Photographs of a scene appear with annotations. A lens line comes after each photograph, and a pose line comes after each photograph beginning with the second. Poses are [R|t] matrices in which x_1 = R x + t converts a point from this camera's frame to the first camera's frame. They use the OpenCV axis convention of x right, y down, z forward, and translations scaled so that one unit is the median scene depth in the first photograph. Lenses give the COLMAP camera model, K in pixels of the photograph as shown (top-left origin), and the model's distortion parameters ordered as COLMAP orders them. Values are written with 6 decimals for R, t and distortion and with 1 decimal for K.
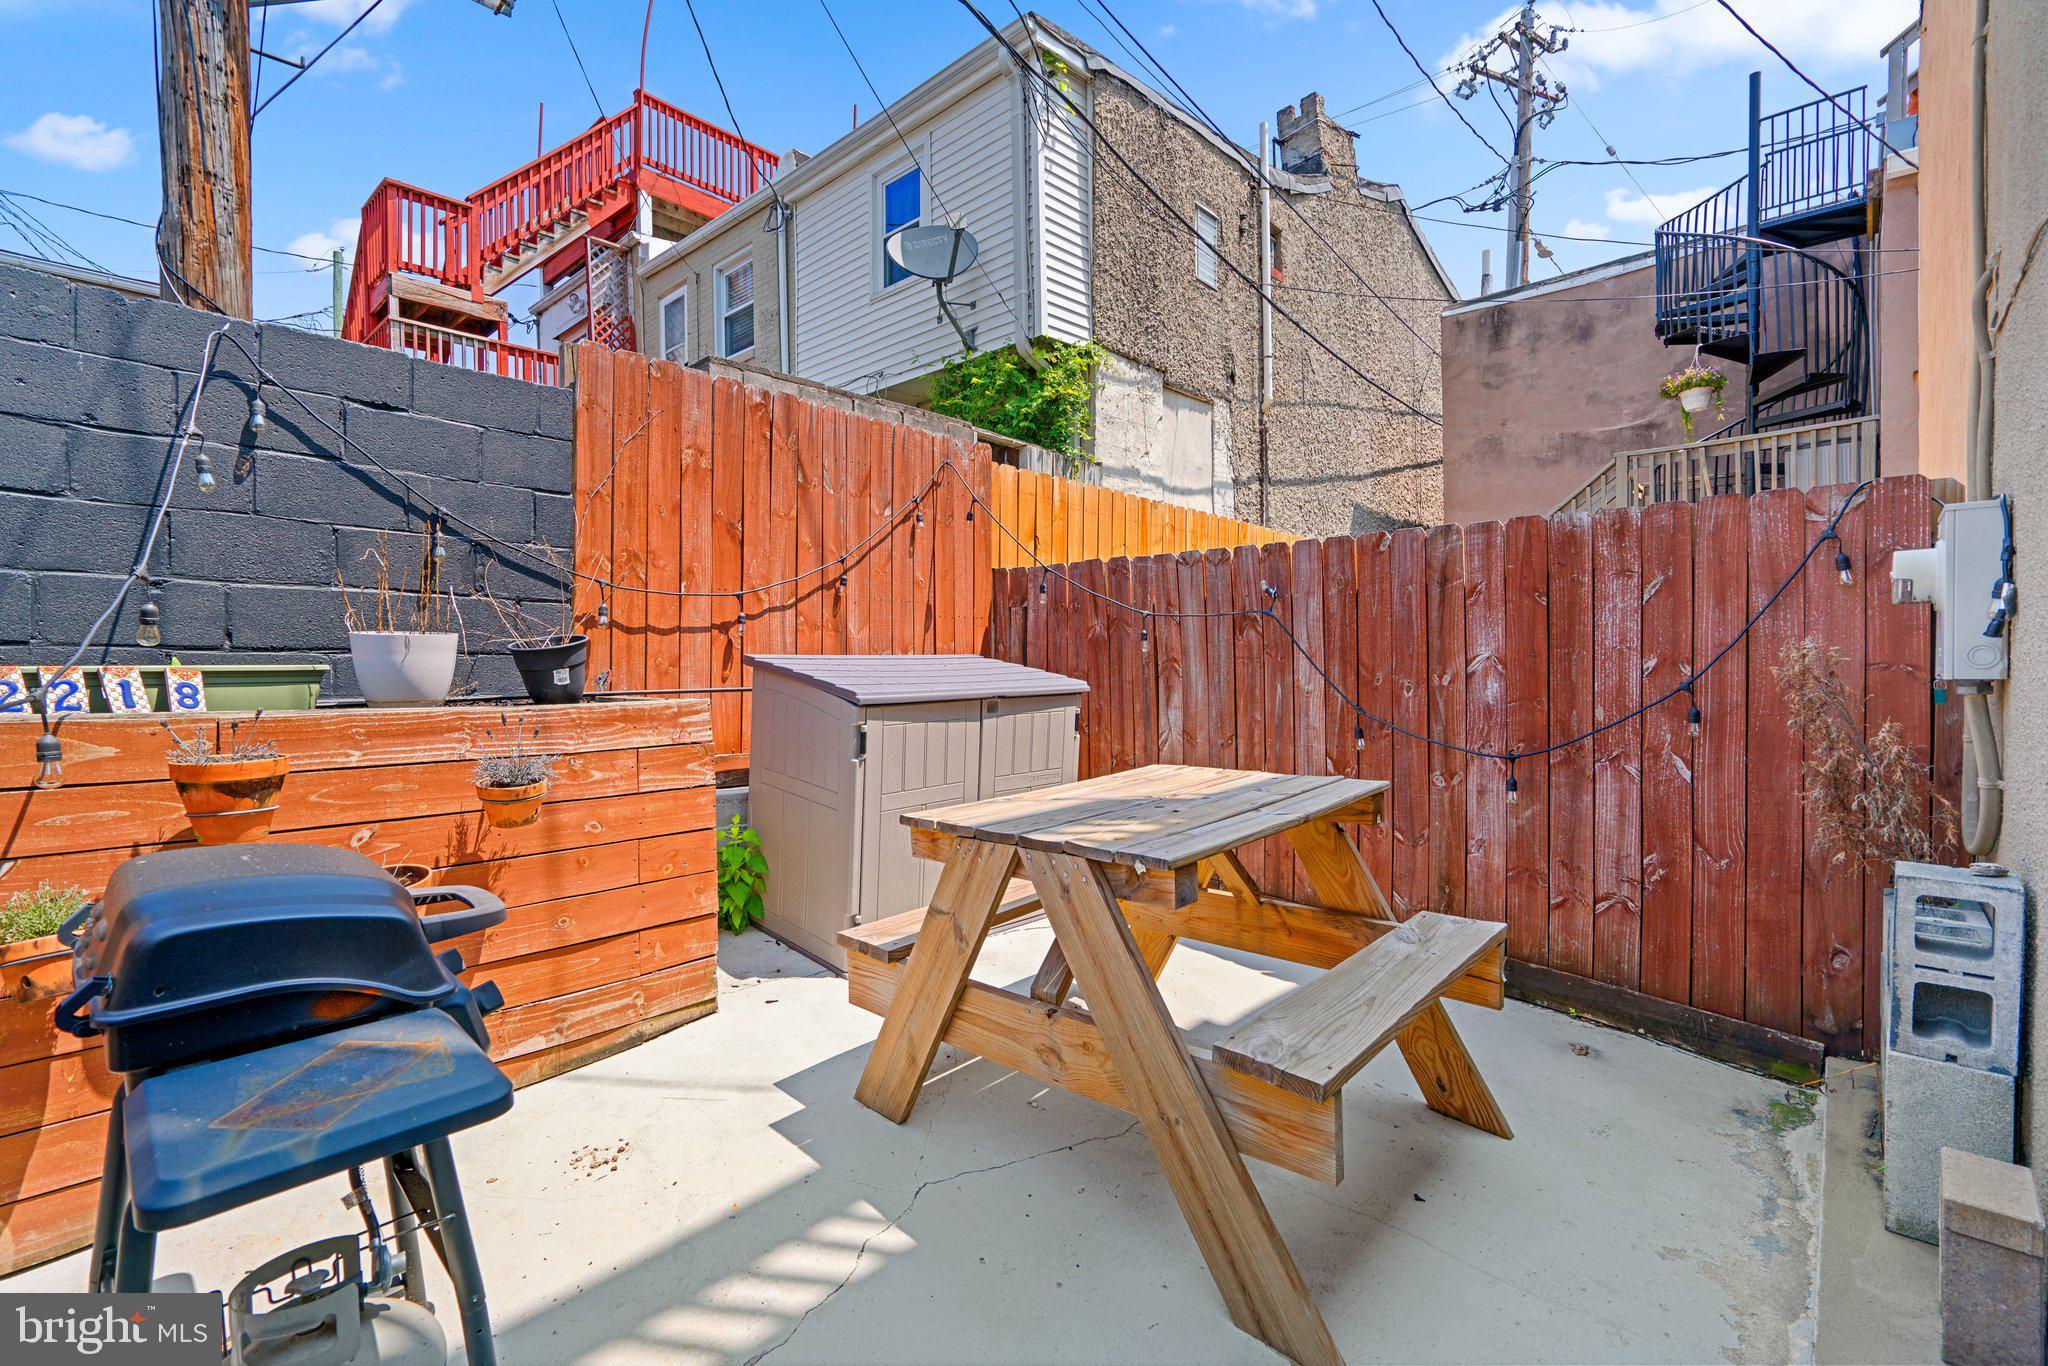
lens RADIAL K [[907.2, 0, 1025.4], [0, 907.2, 668.9], [0, 0, 1]] dist [-0.001119, -0.000142]
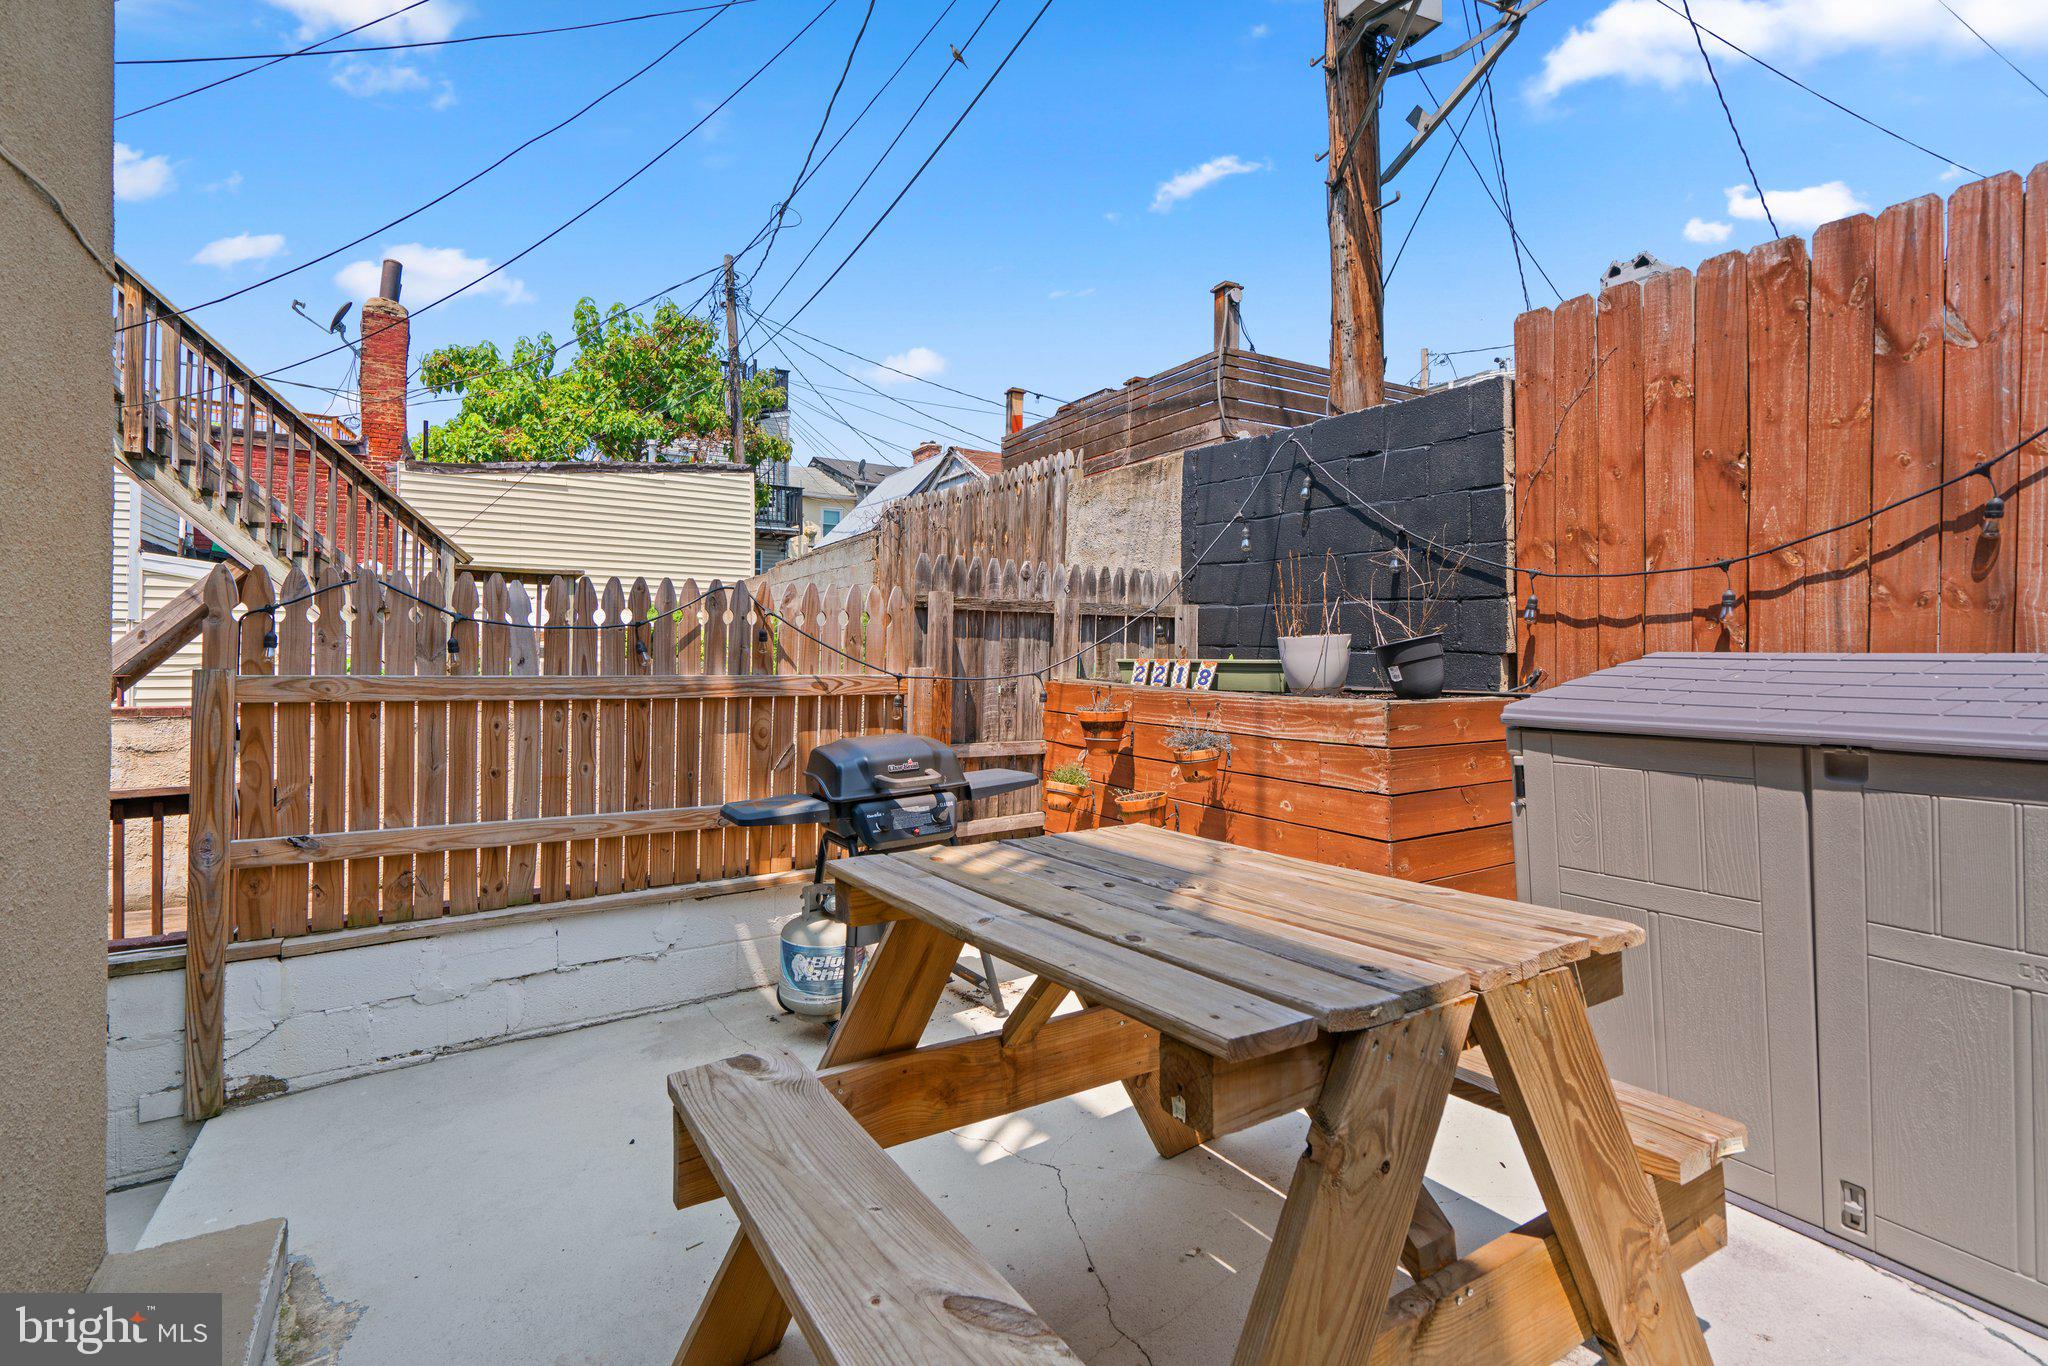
lens RADIAL K [[944.6, 0, 1035.5], [0, 944.6, 652.1], [0, 0, 1]] dist [-0.014134, 0.007961]
pose [[-0.260842, 0.005313, -0.965367, 0.546077], [-0.007512, 0.999943, 0.007533, -0.018198], [0.965352, 0.009217, -0.260788, 0.732634]]
